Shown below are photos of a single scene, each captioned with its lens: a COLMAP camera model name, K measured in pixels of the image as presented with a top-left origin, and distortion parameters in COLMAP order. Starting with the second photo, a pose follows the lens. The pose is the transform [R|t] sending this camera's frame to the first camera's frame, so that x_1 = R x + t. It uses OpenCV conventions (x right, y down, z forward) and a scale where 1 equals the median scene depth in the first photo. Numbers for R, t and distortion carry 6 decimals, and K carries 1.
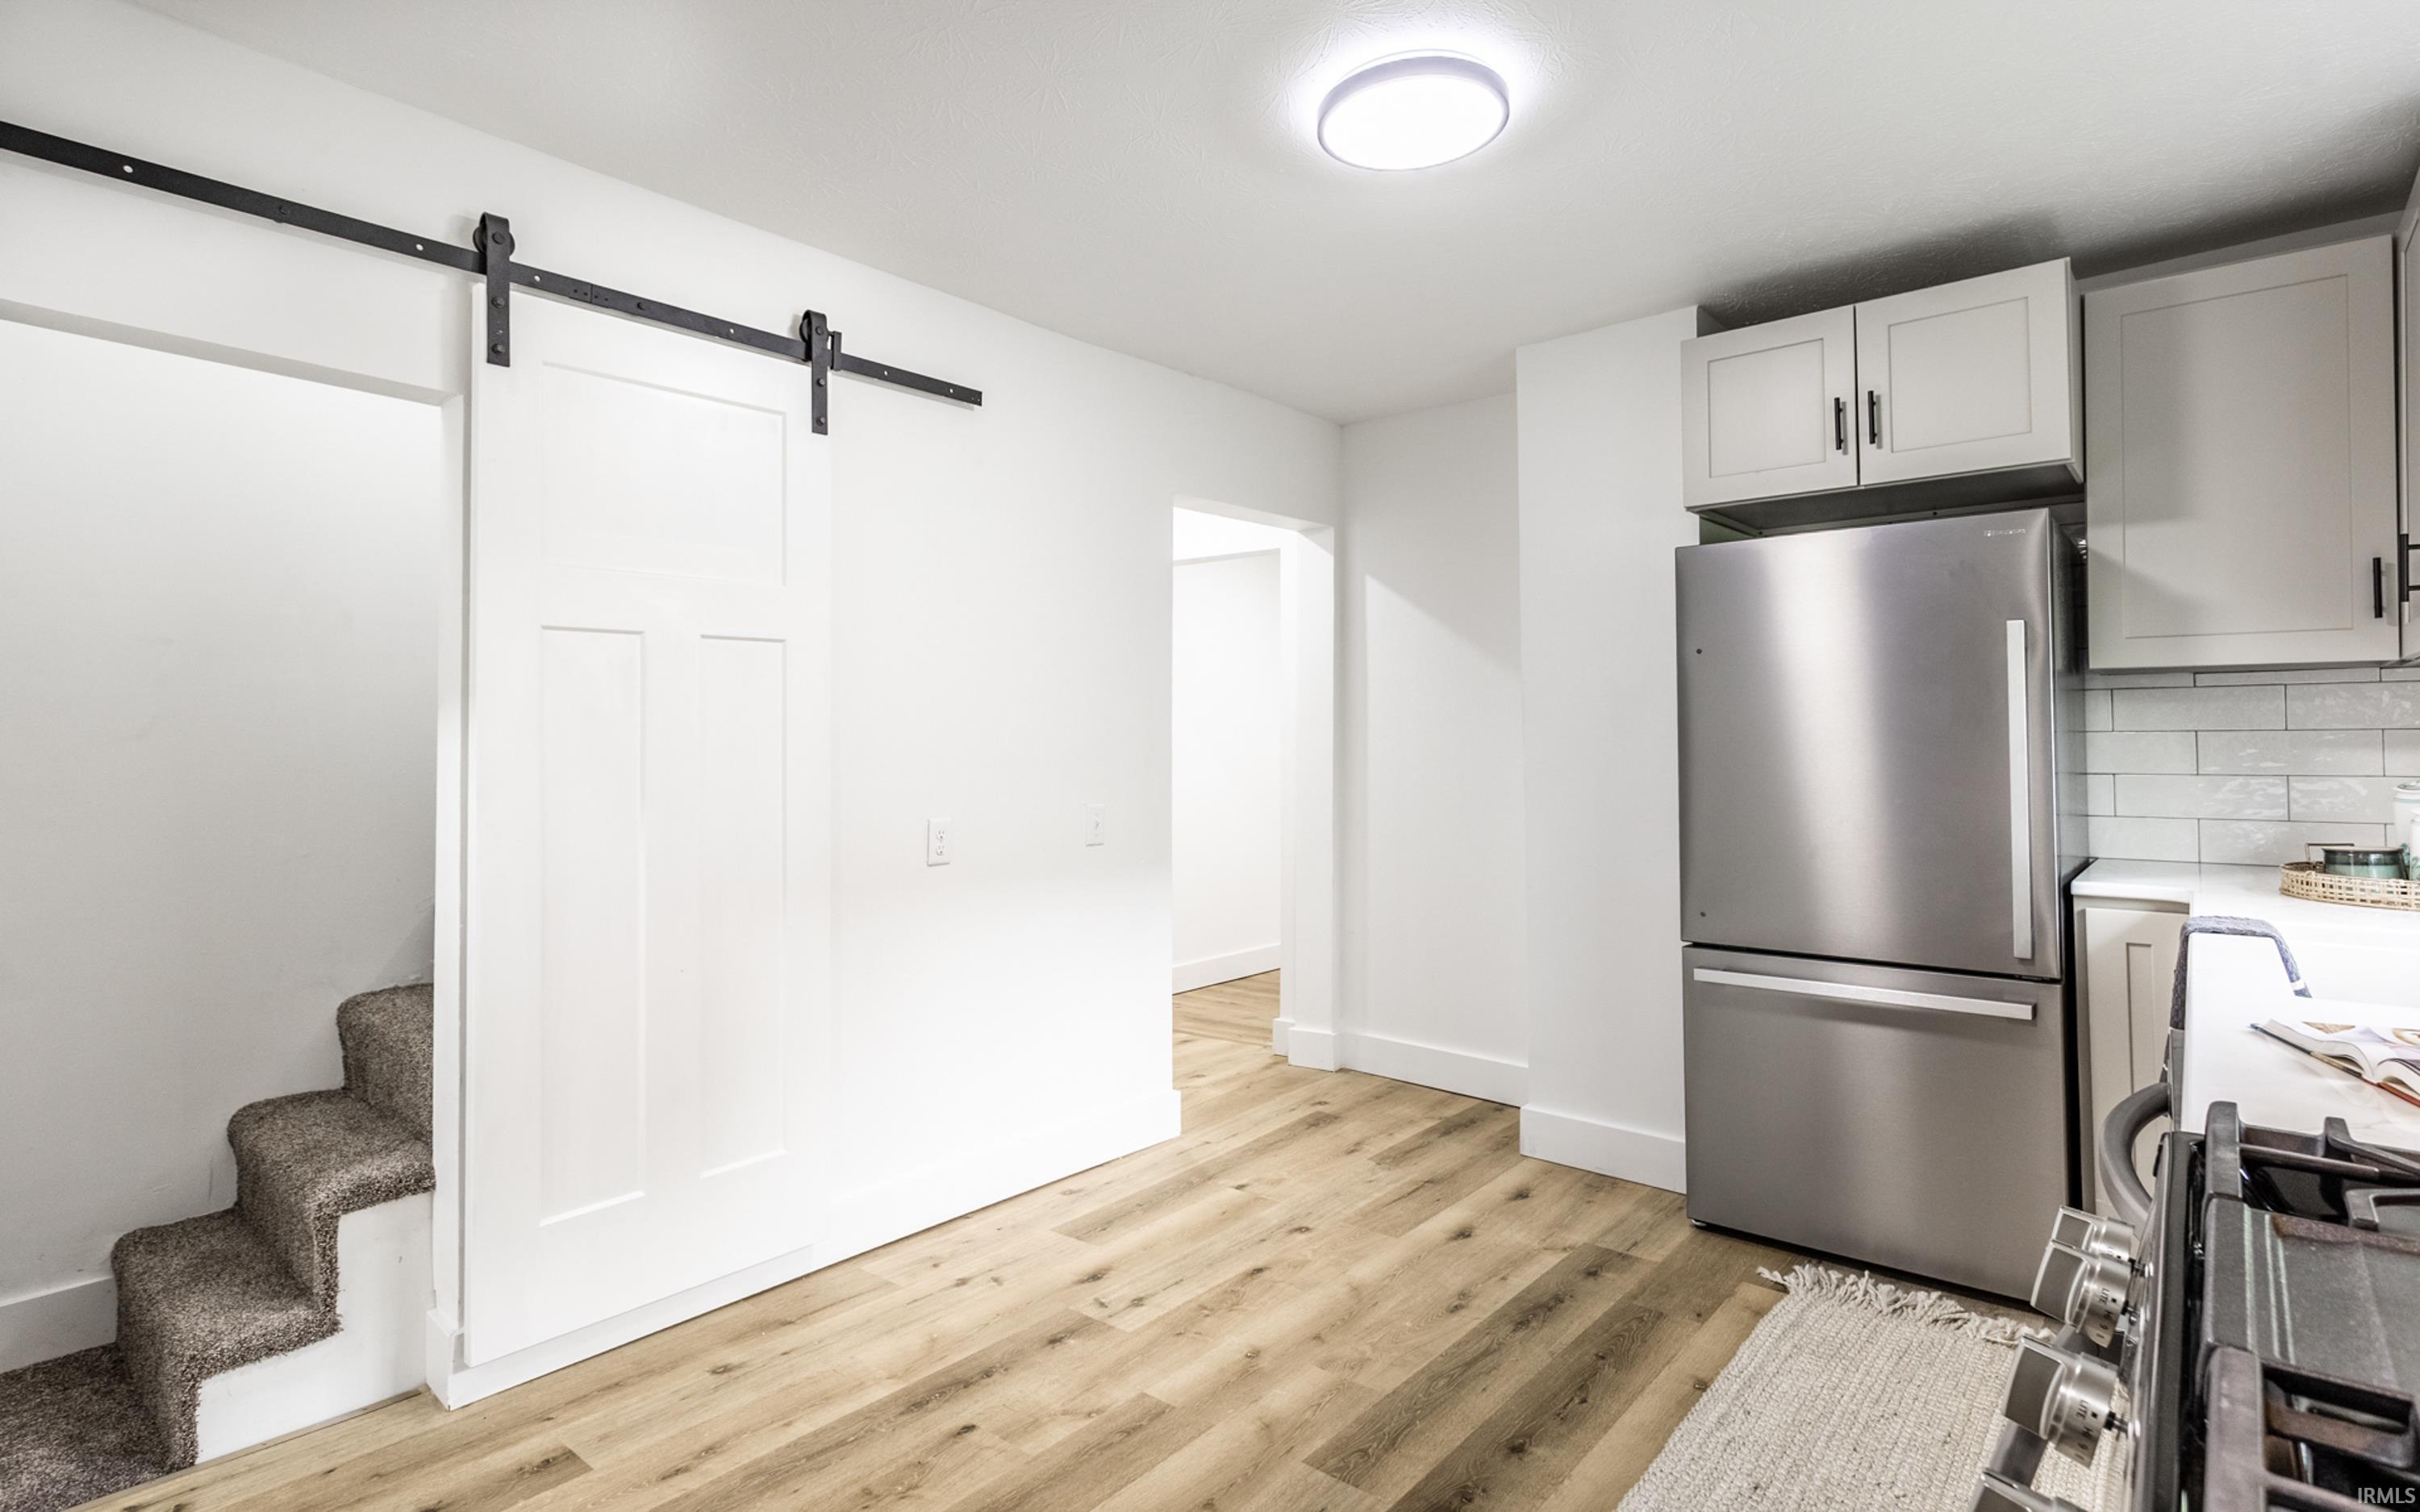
lens RADIAL K [[1193.6, 0, 1210.2], [0, 1193.6, 712.1], [0, 0, 1]] dist [0.002716, 0.000441]
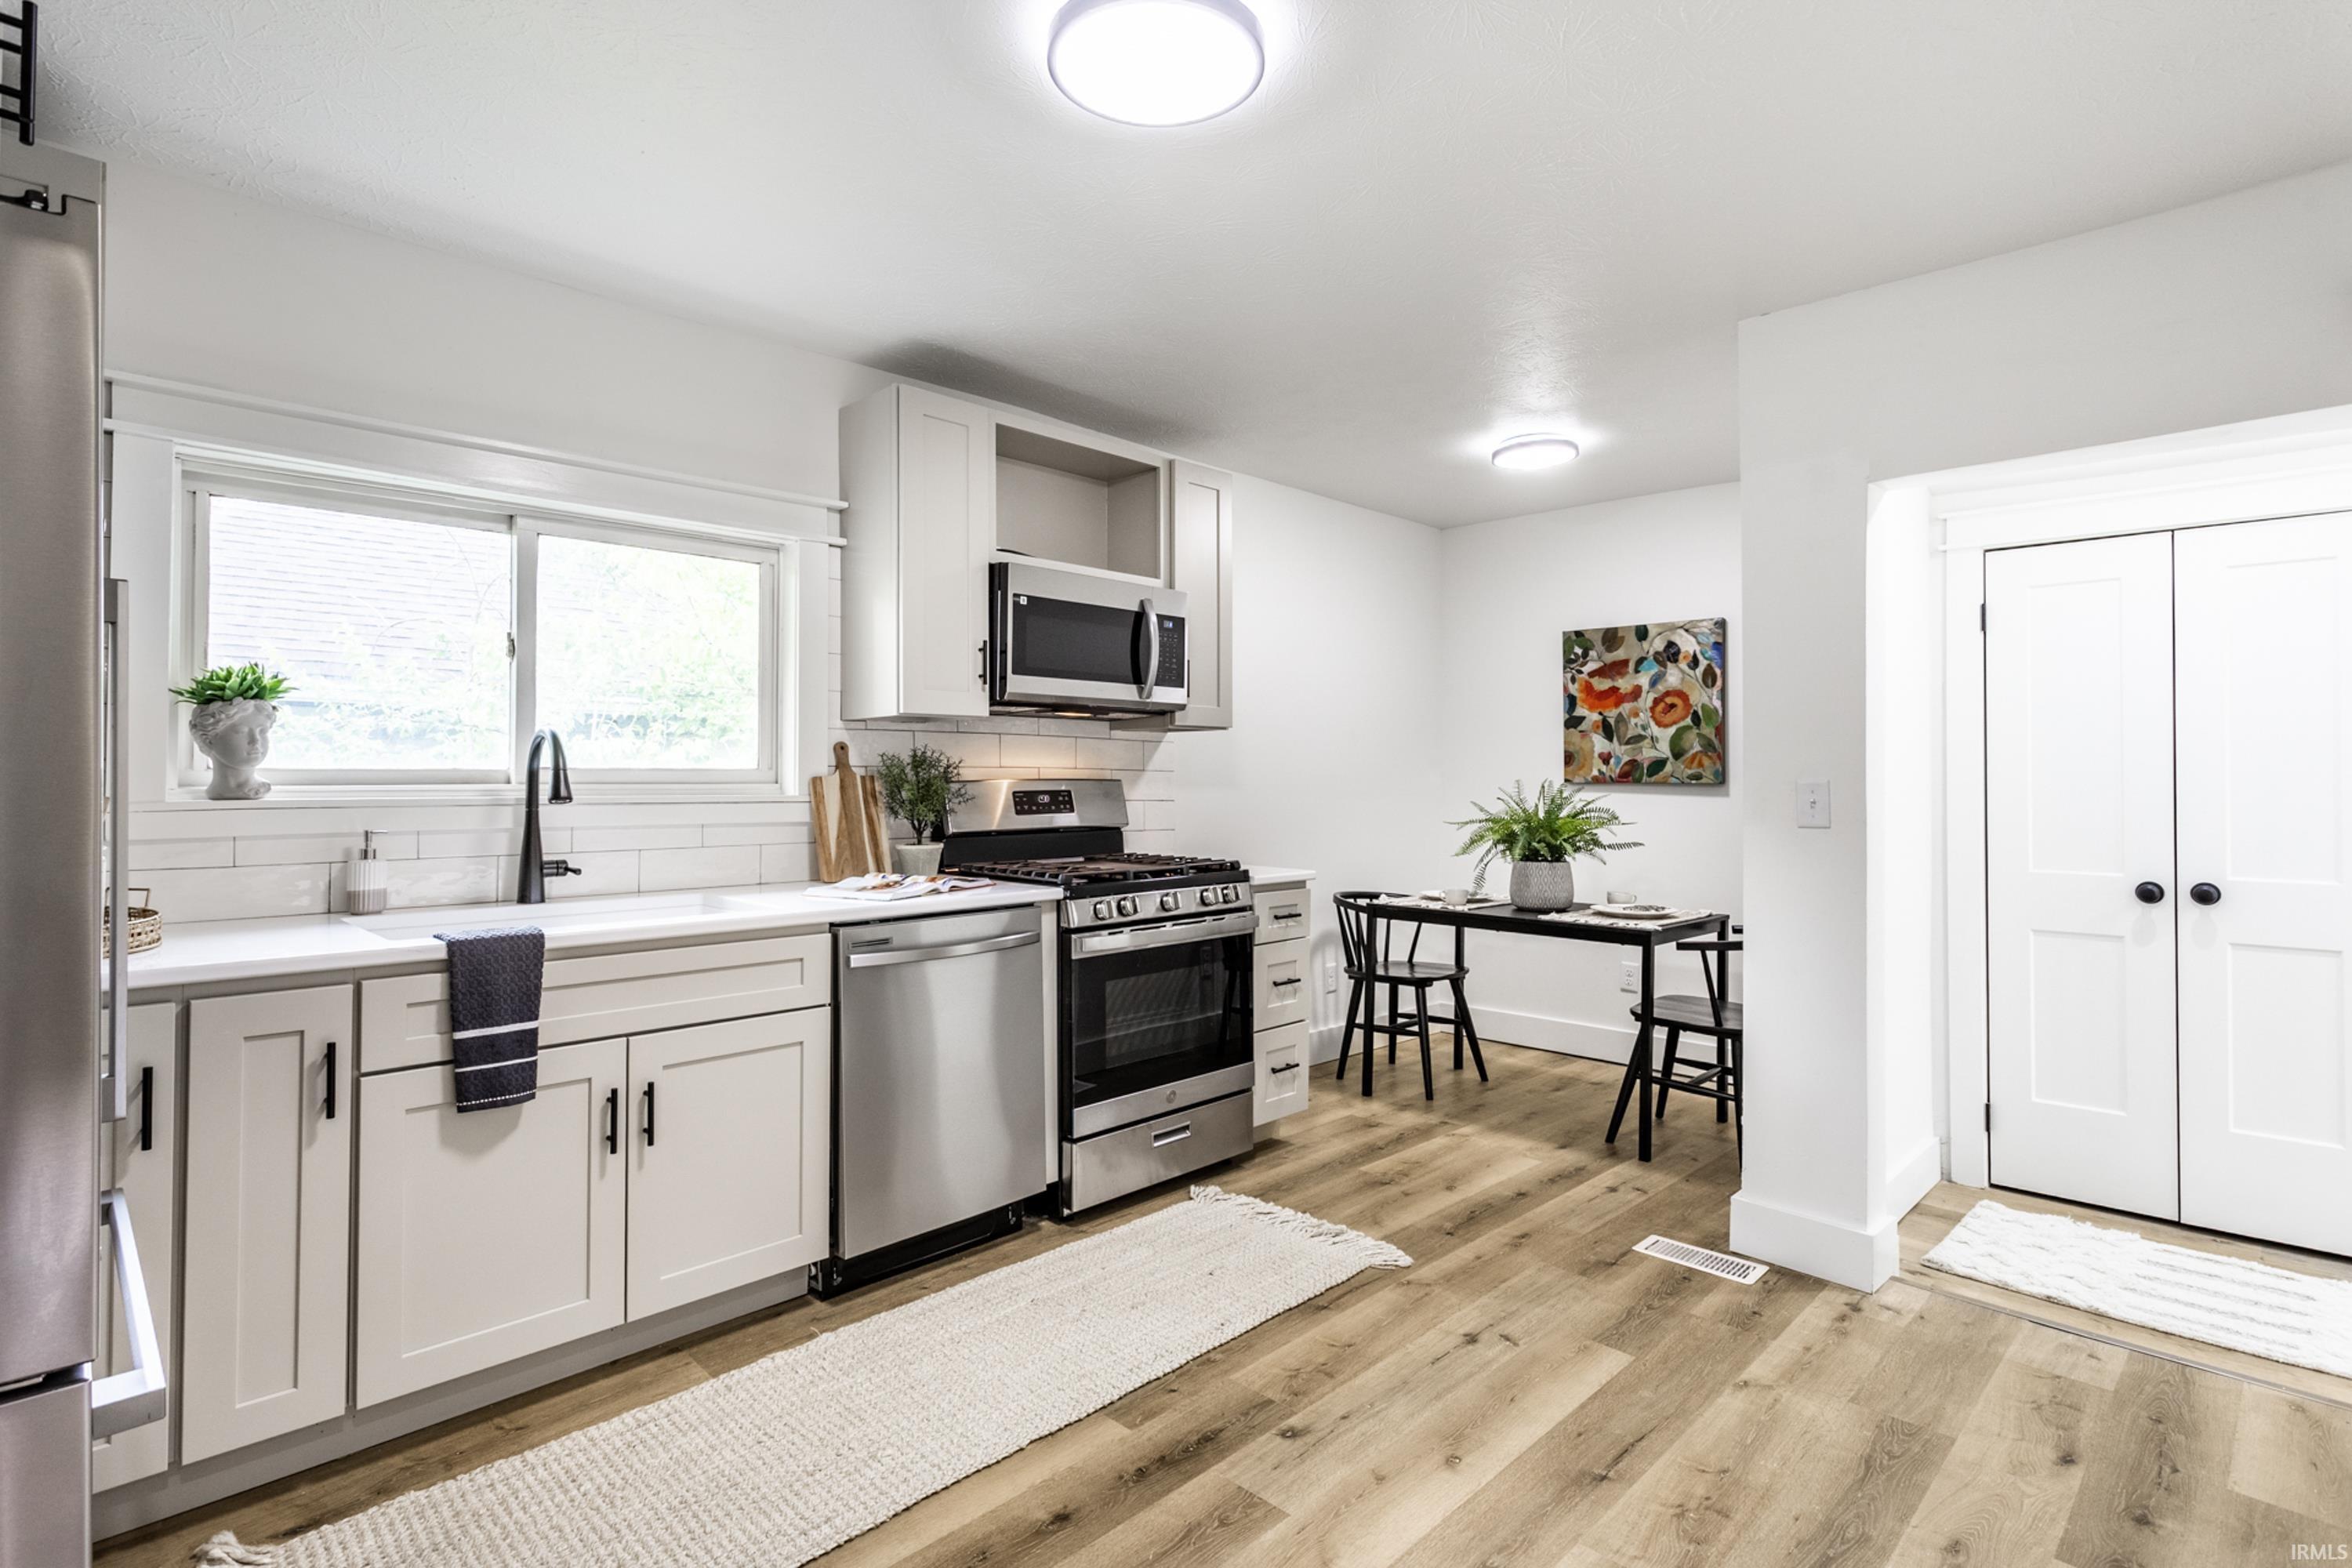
lens RADIAL K [[1175.3, 0, 1175.1], [0, 1175.3, 763.8], [0, 0, 1]] dist [0.001631, 0.001045]
pose [[-0.996172, -0.001298, 0.087411, 0.063953], [-0.004287, 0.999412, -0.034019, 0.035114], [-0.087315, -0.034264, -0.995591, 1.462993]]
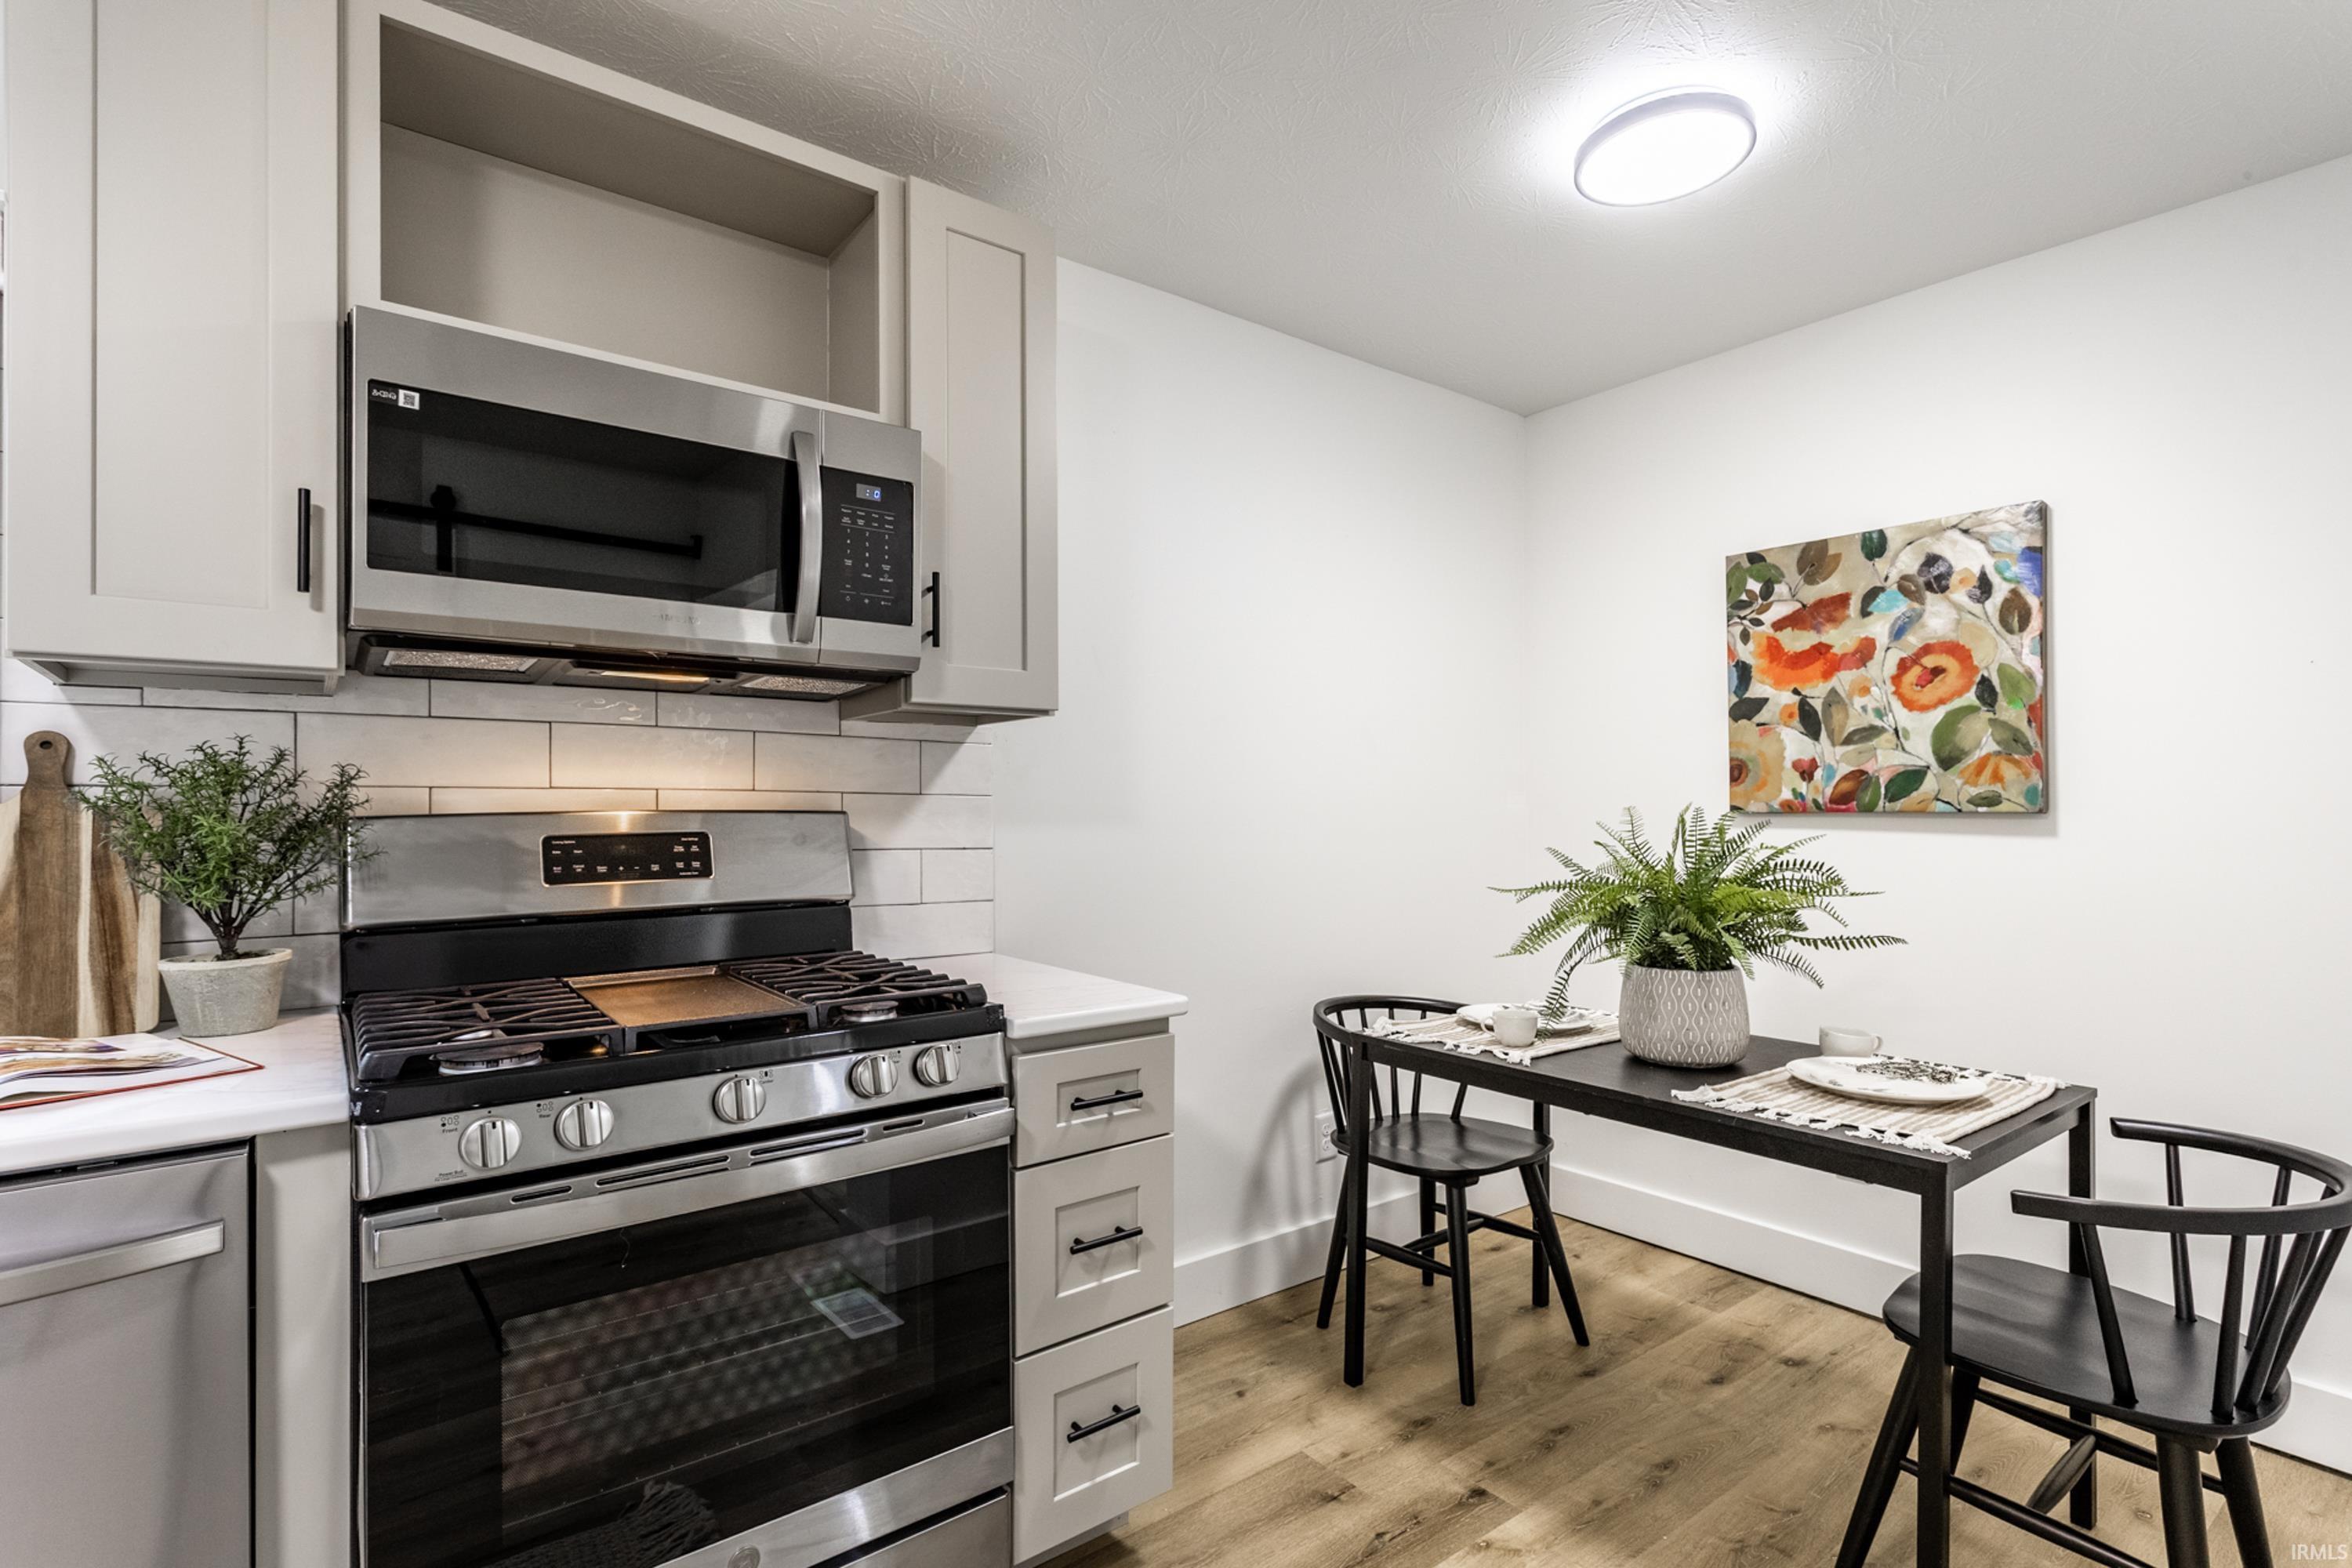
lens RADIAL K [[1118.5, 0, 1191.7], [0, 1118.5, 801.0], [0, 0, 1]] dist [0.001583, 0.000999]
pose [[-0.975979, 0.004747, 0.217813, -0.126580], [-0.001710, 0.999565, -0.029450, 0.019878], [-0.217858, -0.029115, -0.975546, 0.674023]]
